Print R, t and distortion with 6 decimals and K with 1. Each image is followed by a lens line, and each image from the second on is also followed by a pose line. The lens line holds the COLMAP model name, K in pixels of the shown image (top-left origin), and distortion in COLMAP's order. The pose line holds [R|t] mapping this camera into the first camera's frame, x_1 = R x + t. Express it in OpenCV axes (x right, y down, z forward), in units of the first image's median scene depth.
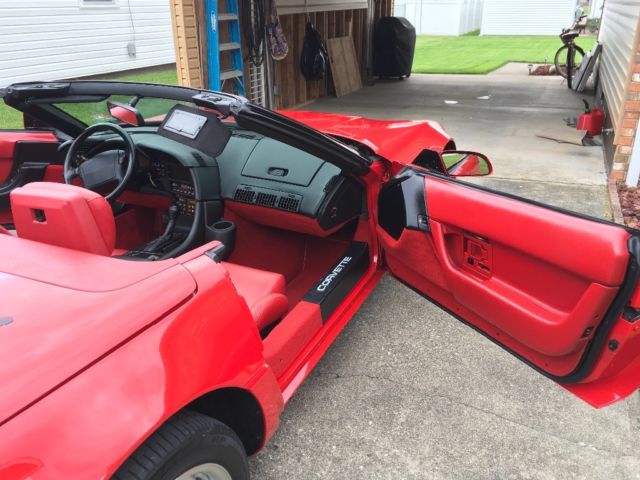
lens RADIAL K [[546.9, 0, 323.0], [0, 546.9, 240.6], [0, 0, 1]] dist [0.081136, -0.109377]
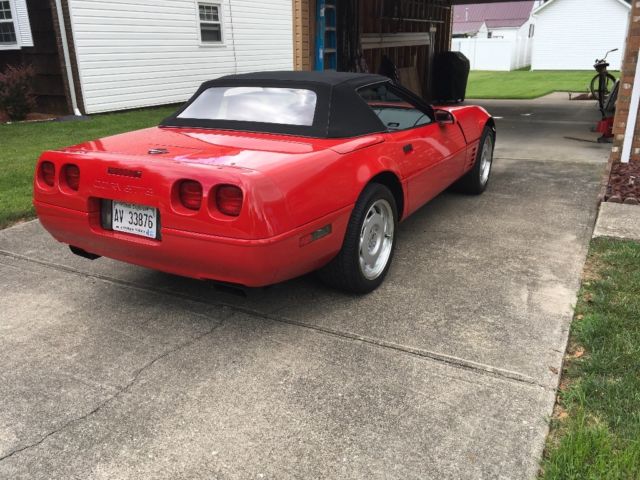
lens RADIAL K [[546.9, 0, 324.0], [0, 546.9, 241.9], [0, 0, 1]] dist [0.081136, -0.109377]
pose [[0.995970, 0.024395, -0.086307, -0.059968], [-0.029593, 0.997791, -0.059470, 0.158435], [0.084665, 0.061784, 0.994492, -0.345866]]
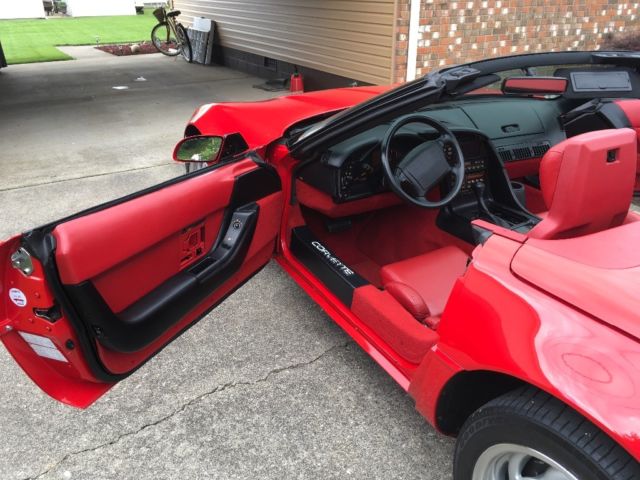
lens RADIAL K [[546.9, 0, 319.5], [0, 546.9, 239.5], [0, 0, 1]] dist [0.081136, -0.109377]
pose [[0.599584, -0.336485, 0.726138, -0.488360], [0.316906, 0.932977, 0.170657, -0.093197], [-0.734894, 0.127795, 0.666032, 0.232900]]
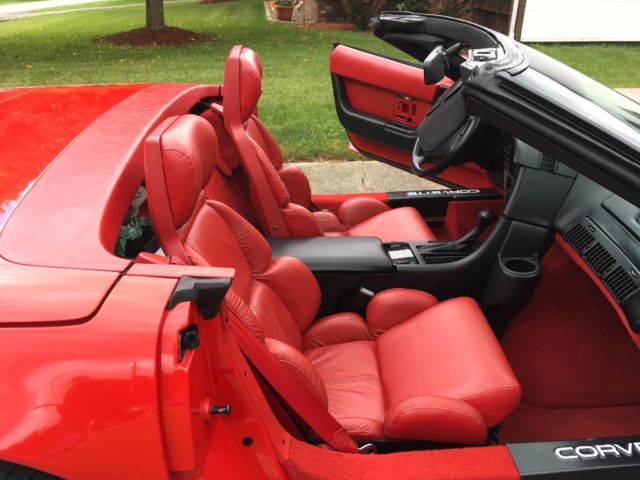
lens RADIAL K [[546.9, 0, 318.4], [0, 546.9, 242.9], [0, 0, 1]] dist [0.081136, -0.109377]
pose [[0.477540, 0.411687, -0.776189, 0.077534], [-0.353336, 0.898828, 0.259349, -0.054112], [0.804431, 0.150406, 0.574690, 0.175883]]
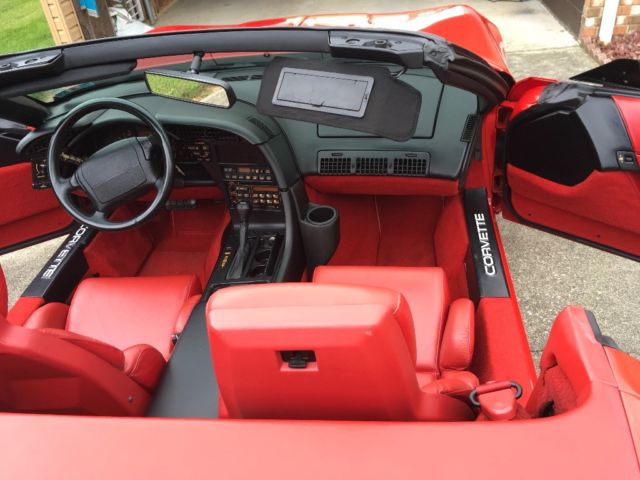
lens RADIAL K [[546.9, 0, 323.4], [0, 546.9, 243.3], [0, 0, 1]] dist [0.081136, -0.109377]
pose [[0.945756, -0.247709, 0.210206, -0.136643], [0.199109, 0.953216, 0.227453, -0.062023], [-0.256714, -0.173261, 0.950831, 0.126144]]
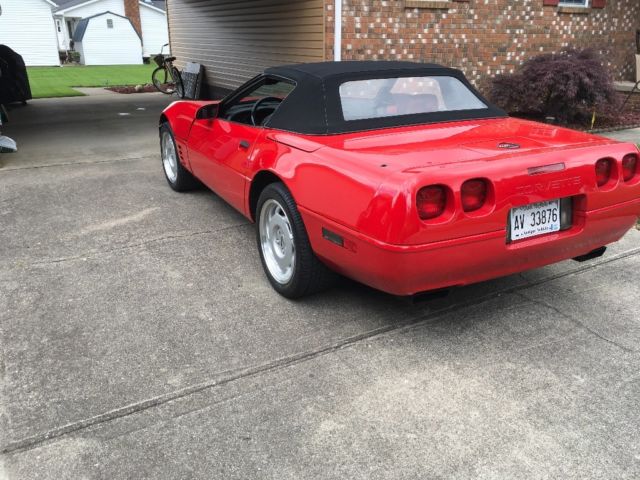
lens RADIAL K [[546.9, 0, 320.1], [0, 546.9, 238.1], [0, 0, 1]] dist [0.081136, -0.109377]
pose [[0.602936, -0.266528, 0.751951, -0.694770], [0.309341, 0.946909, 0.087592, 0.039328], [-0.735375, 0.179797, 0.653374, -0.050592]]
